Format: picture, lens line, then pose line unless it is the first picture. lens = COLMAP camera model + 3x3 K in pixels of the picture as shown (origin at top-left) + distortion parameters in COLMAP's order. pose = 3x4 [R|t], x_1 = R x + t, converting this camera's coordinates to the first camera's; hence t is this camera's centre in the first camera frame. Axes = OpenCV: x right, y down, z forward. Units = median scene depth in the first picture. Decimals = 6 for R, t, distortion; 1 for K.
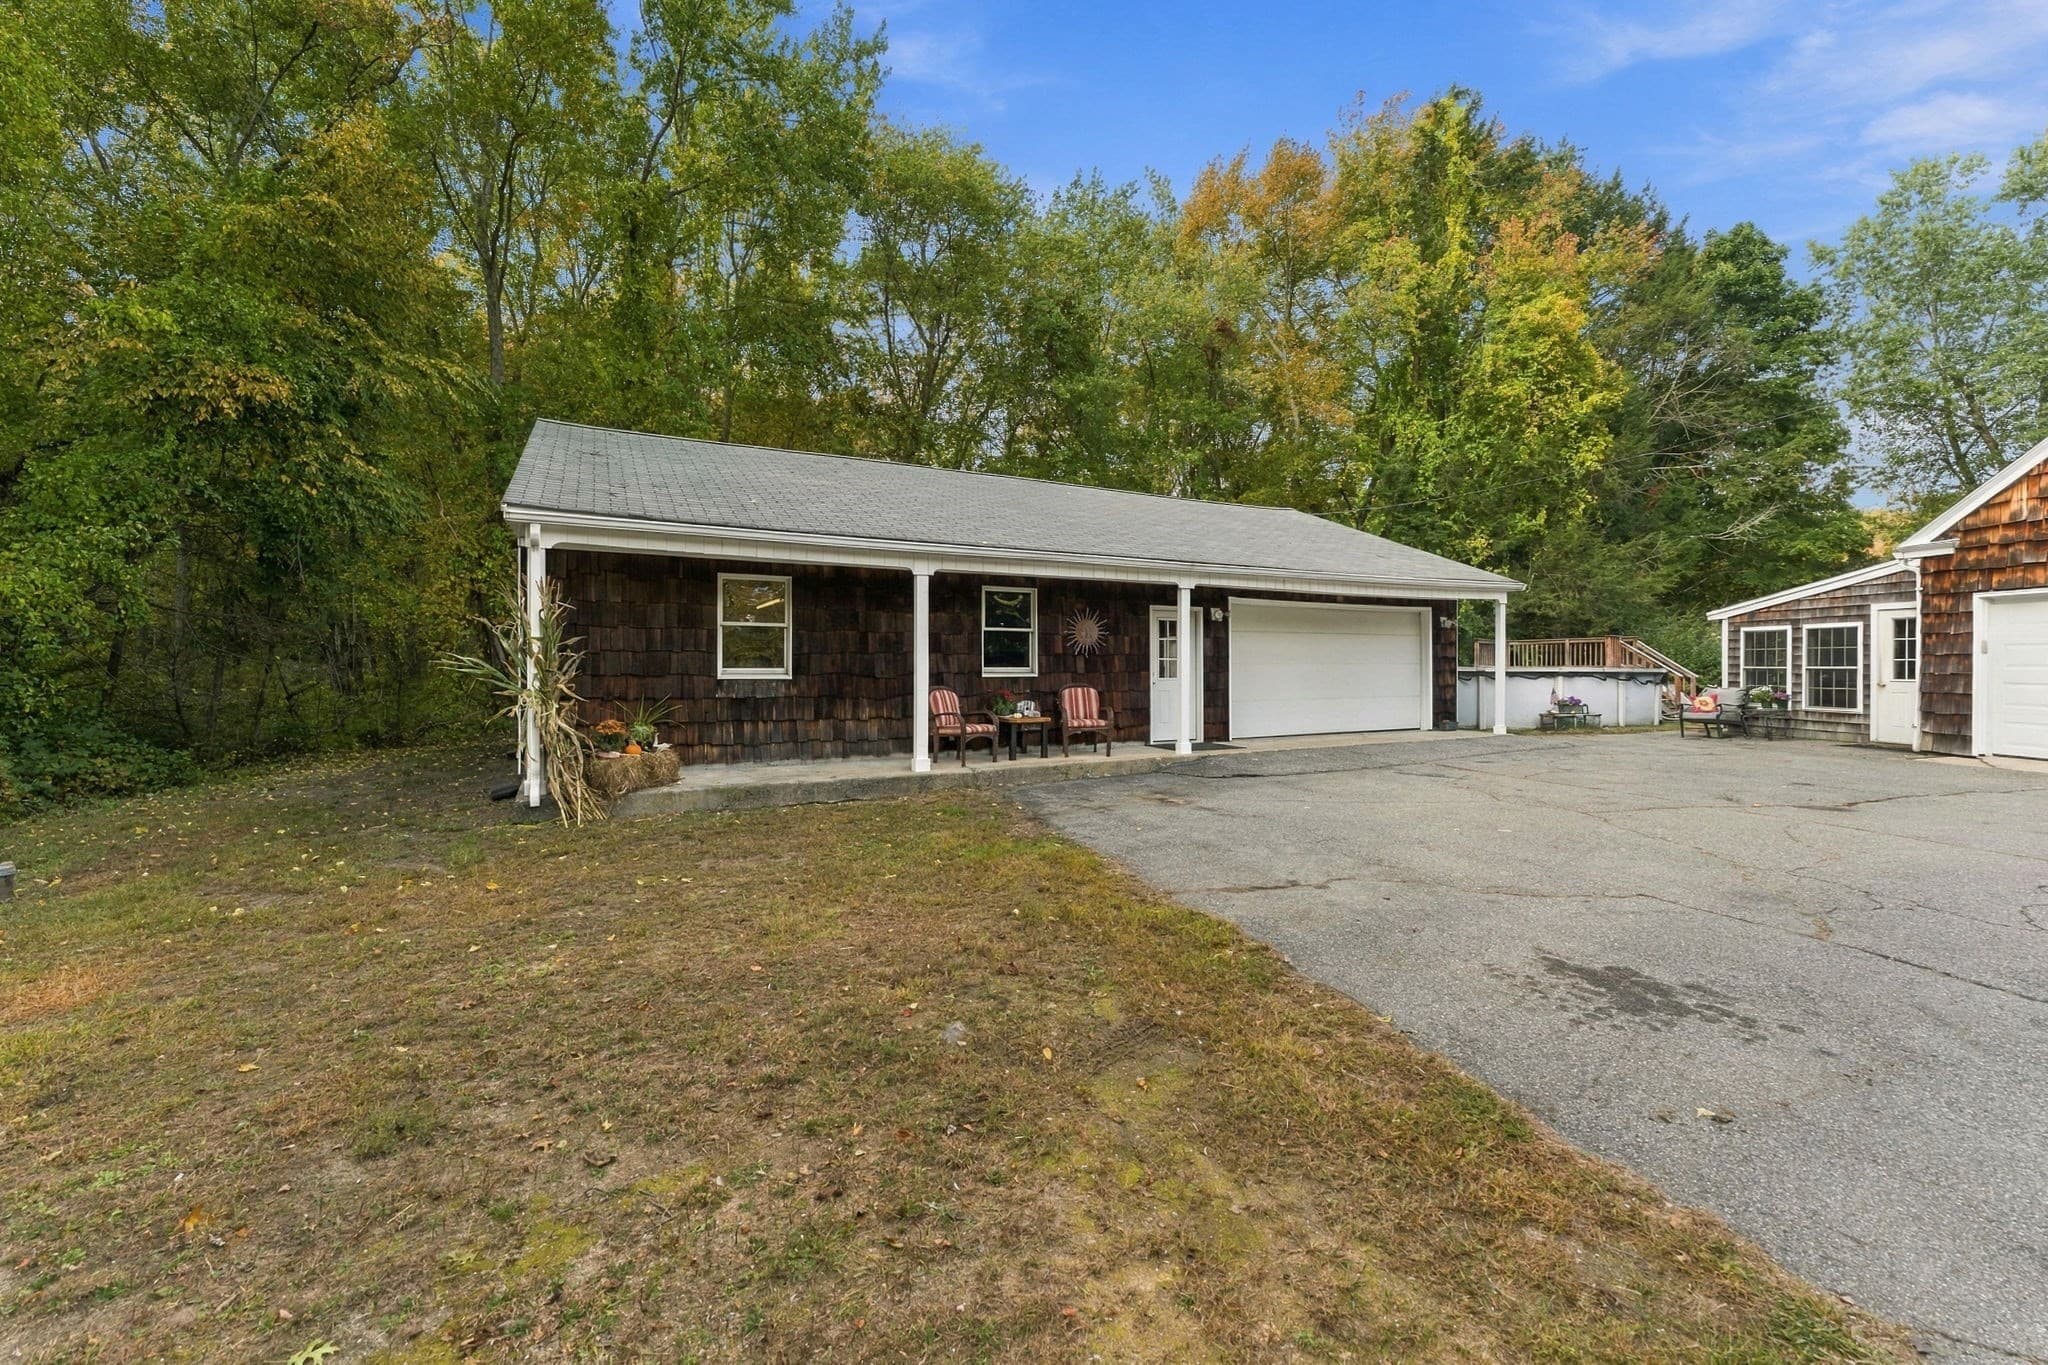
lens RADIAL K [[828.2, 0, 1021.7], [0, 828.2, 668.6], [0, 0, 1]] dist [-0.002033, -0.000466]
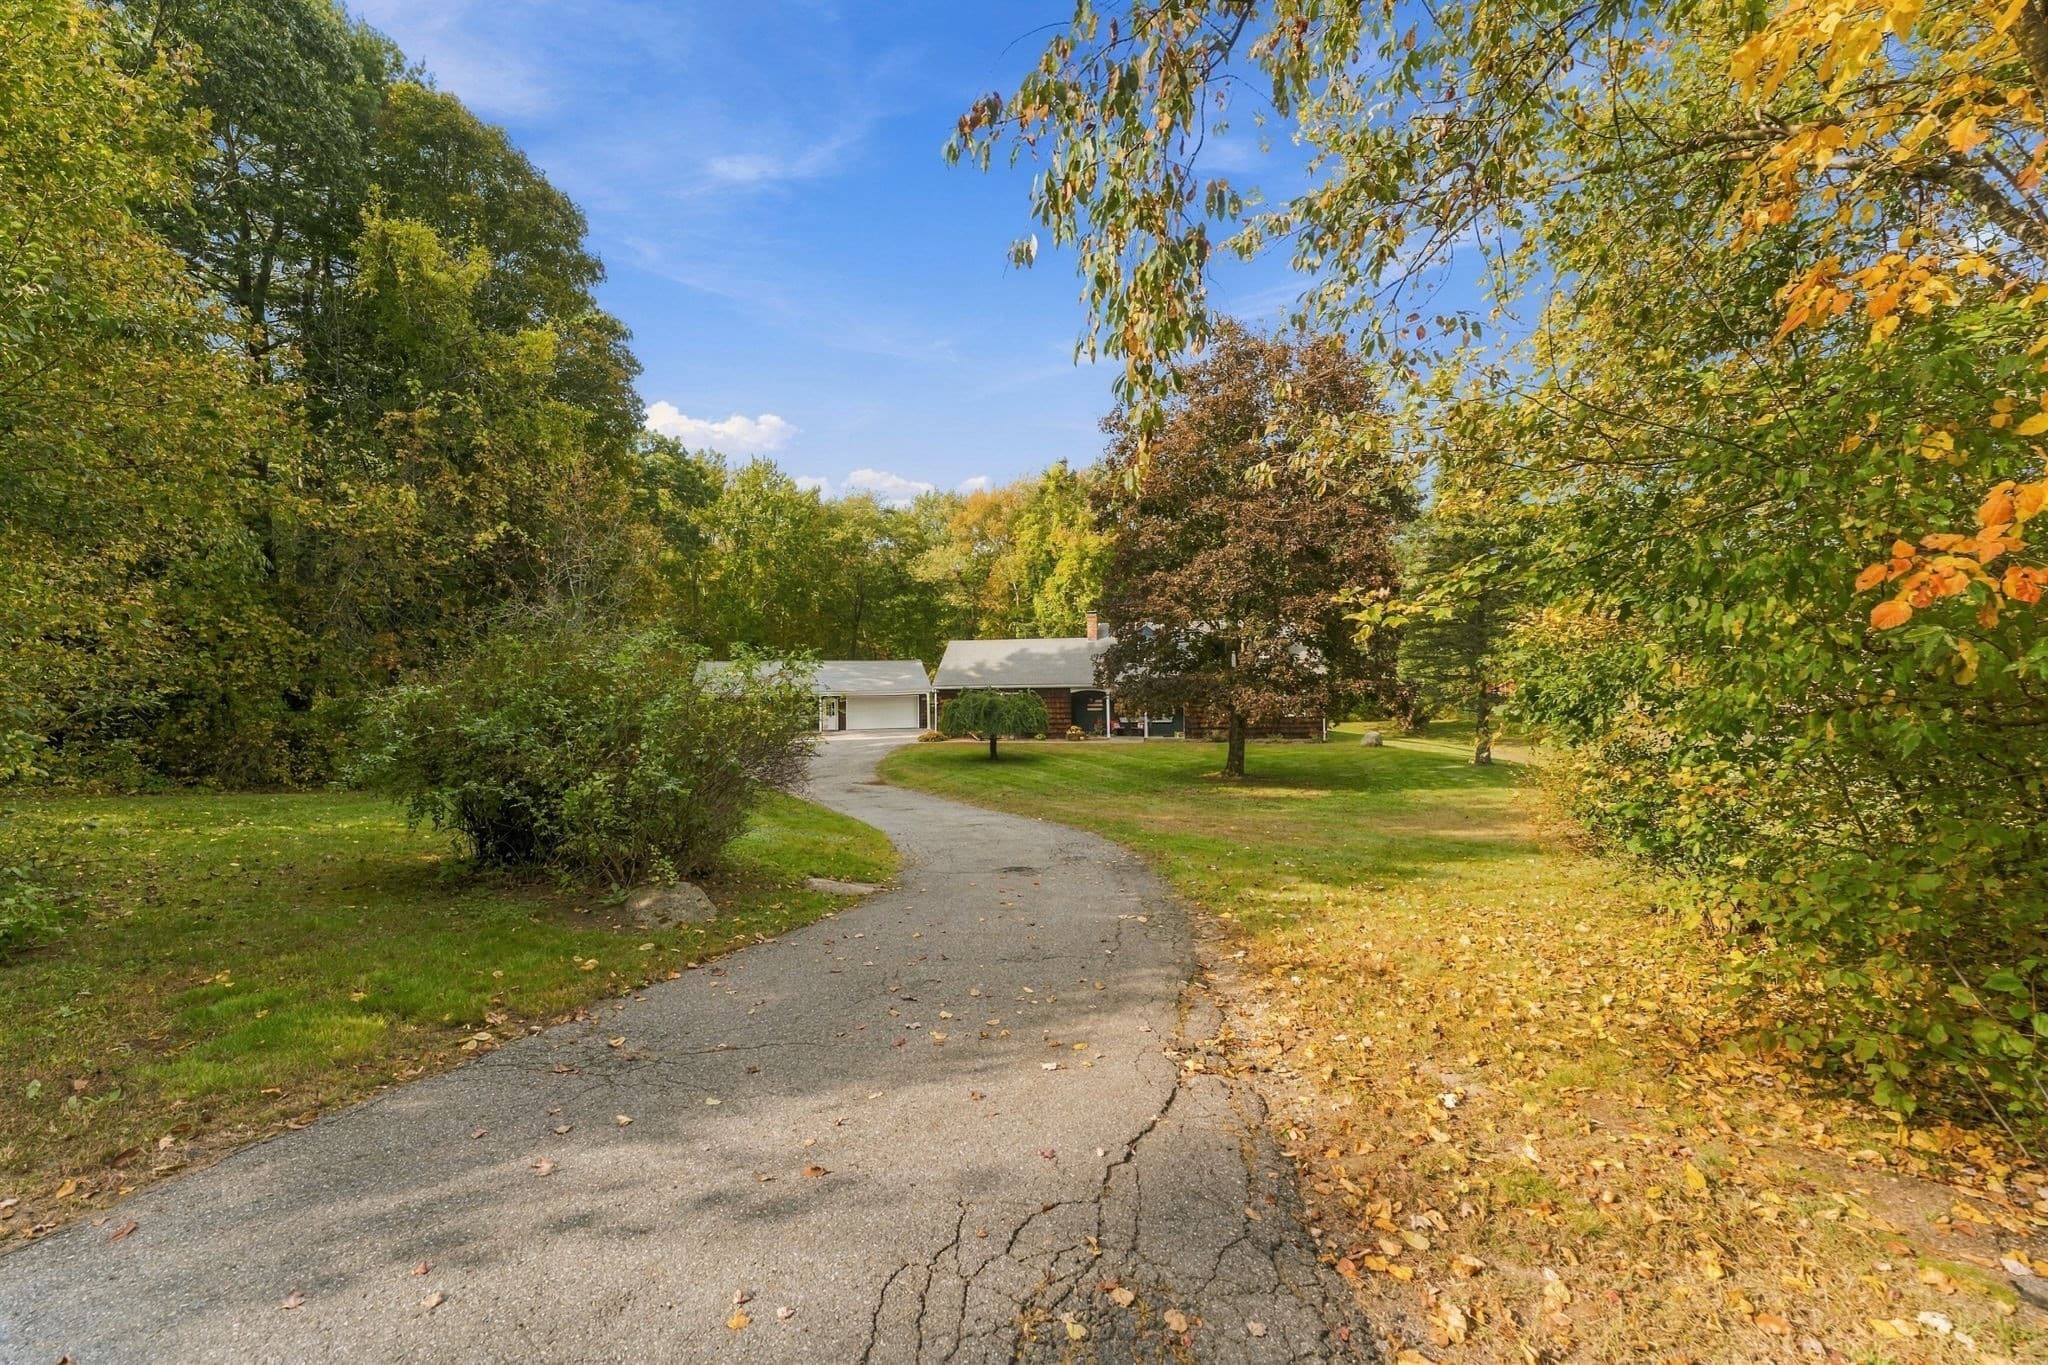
lens RADIAL K [[828.2, 0, 1021.7], [0, 828.2, 668.6], [0, 0, 1]] dist [-0.002033, -0.000466]
pose [[0.976459, -0.021304, -0.214647, 1.941437], [0.016254, 0.999549, -0.025265, -0.102055], [0.215088, 0.021181, 0.976365, -2.804558]]
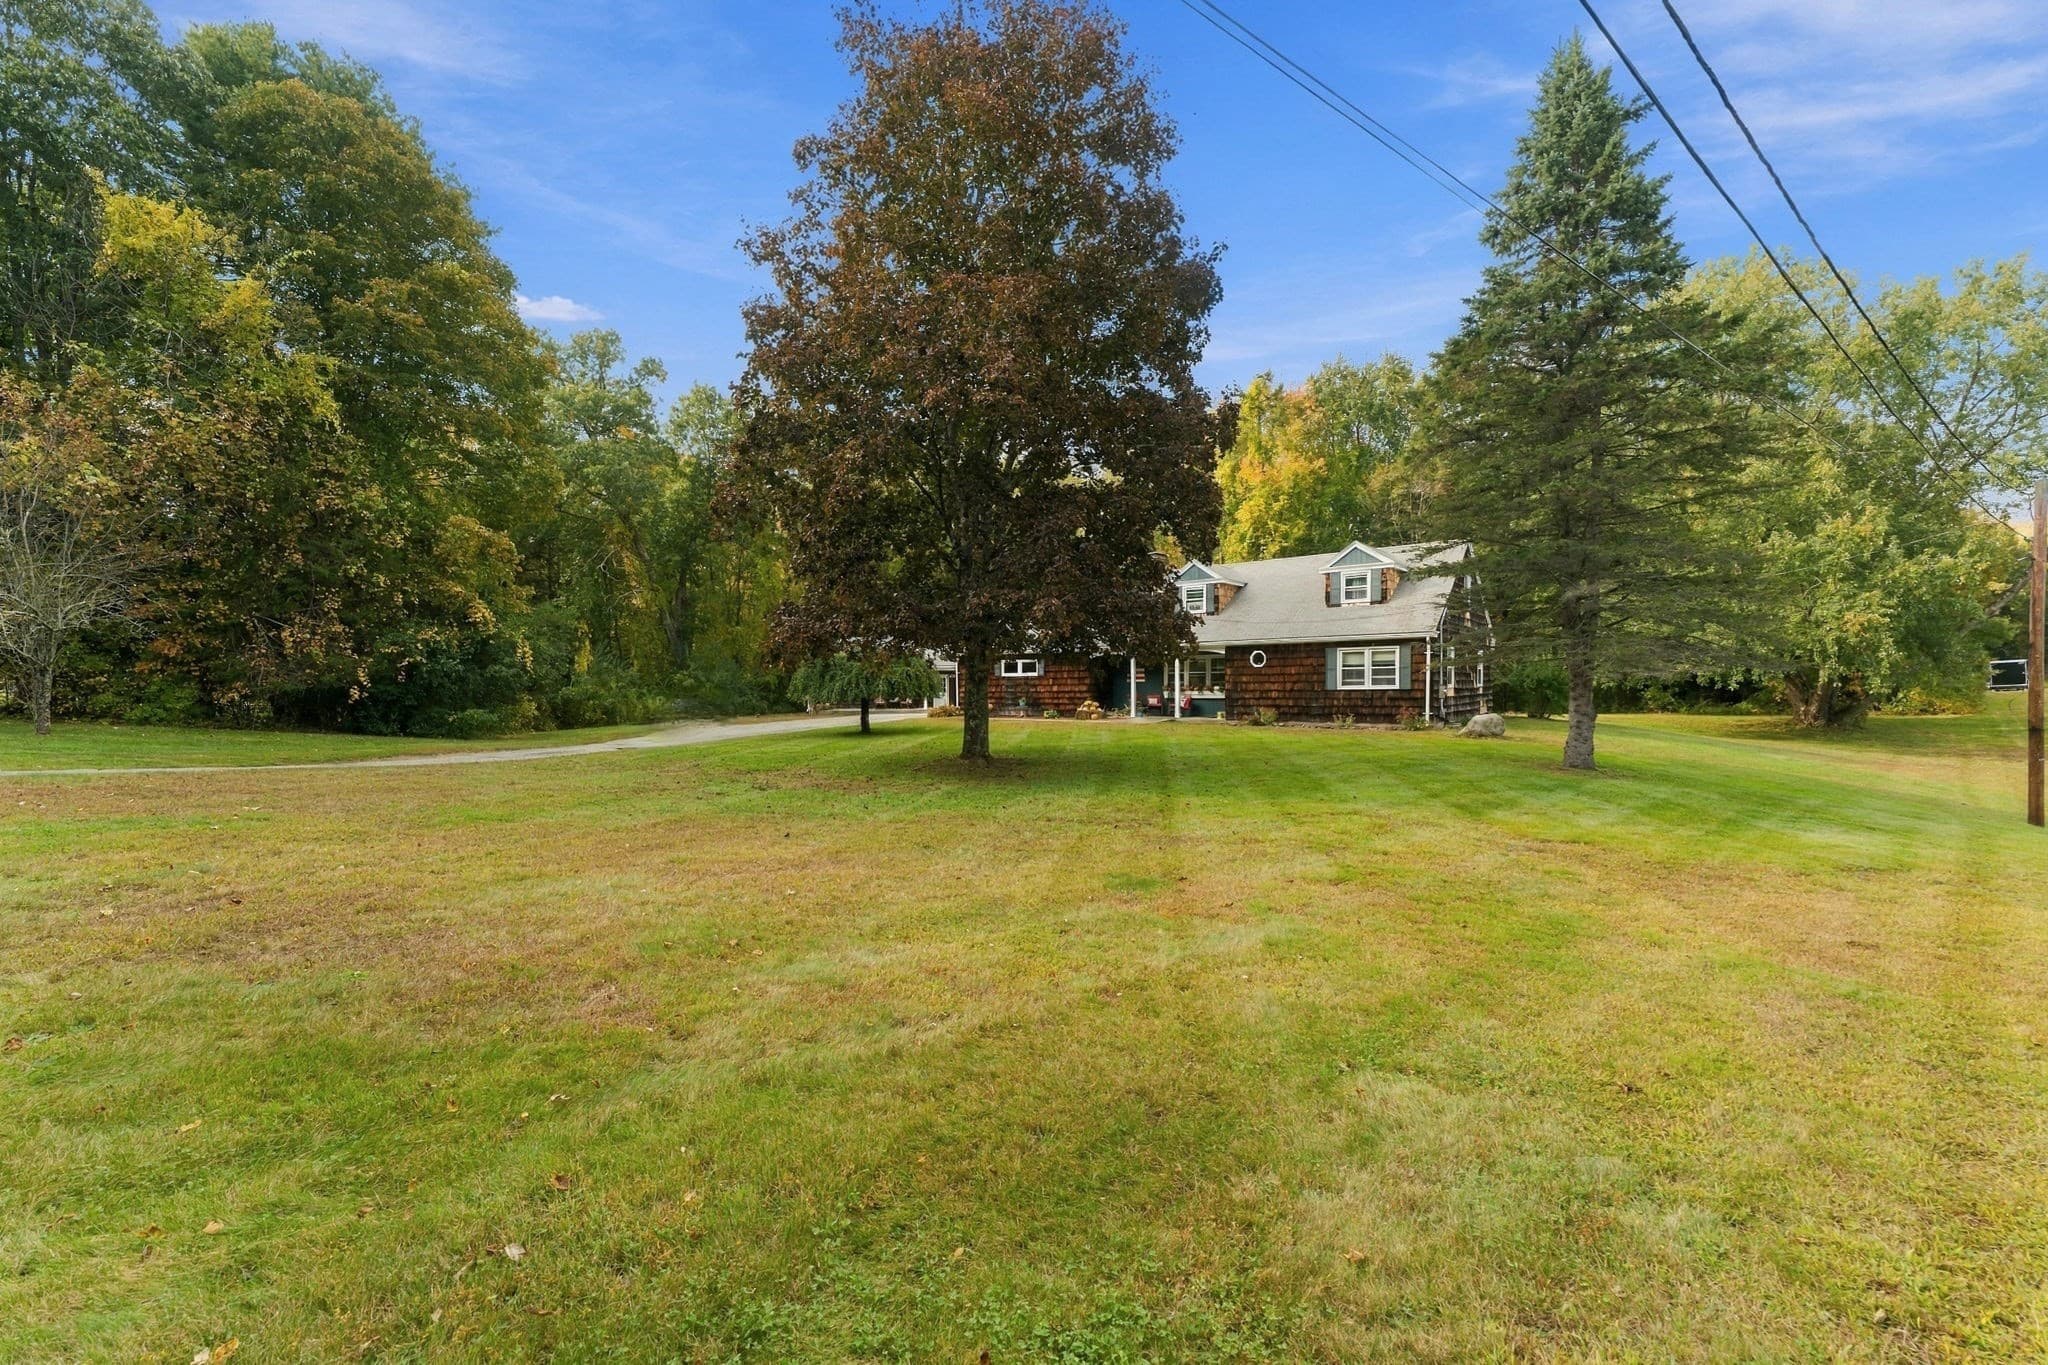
lens RADIAL K [[842.1, 0, 1017.9], [0, 842.1, 714.7], [0, 0, 1]] dist [-0.000137, -0.000099]
pose [[0.750778, 0.011278, -0.660458, 2.915314], [0.009830, 0.999553, 0.028243, 0.007087], [0.660481, -0.027696, 0.750331, -1.683111]]
